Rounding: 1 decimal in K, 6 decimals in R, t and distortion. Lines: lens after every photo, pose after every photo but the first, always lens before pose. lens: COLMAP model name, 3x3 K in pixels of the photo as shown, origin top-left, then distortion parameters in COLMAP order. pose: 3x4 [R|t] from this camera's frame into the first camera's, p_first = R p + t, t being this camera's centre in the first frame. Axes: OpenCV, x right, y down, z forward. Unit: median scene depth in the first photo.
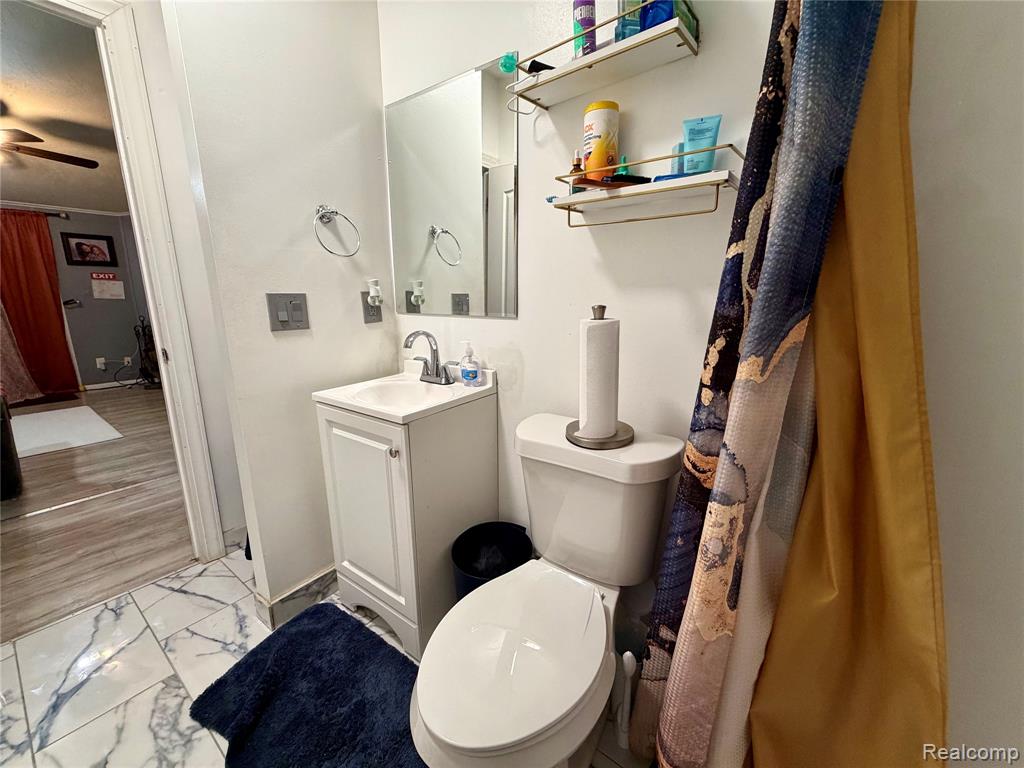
lens RADIAL K [[406.2, 0, 511.0], [0, 406.2, 383.5], [0, 0, 1]] dist [-0.000109, -0.000223]
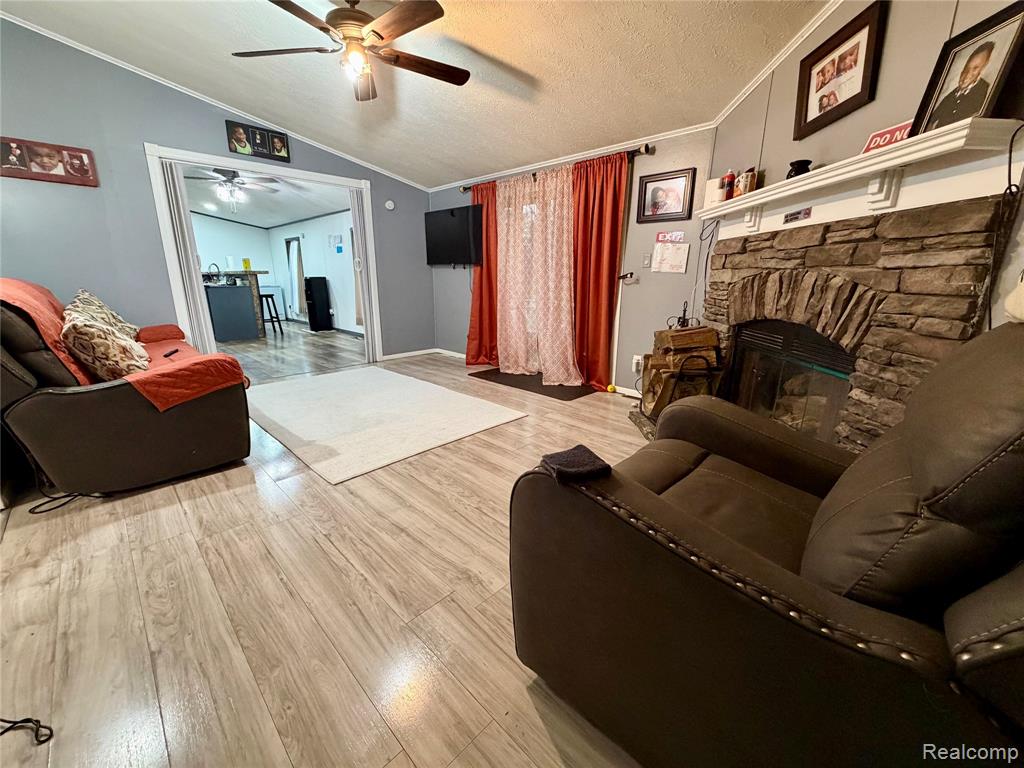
lens RADIAL K [[406.2, 0, 512.7], [0, 406.2, 380.9], [0, 0, 1]] dist [-0.000109, -0.000223]
pose [[-0.138709, 0.249836, -0.958302, -0.296452], [-0.213748, 0.937295, 0.275298, -0.181218], [0.966991, 0.243021, -0.076609, 0.902281]]
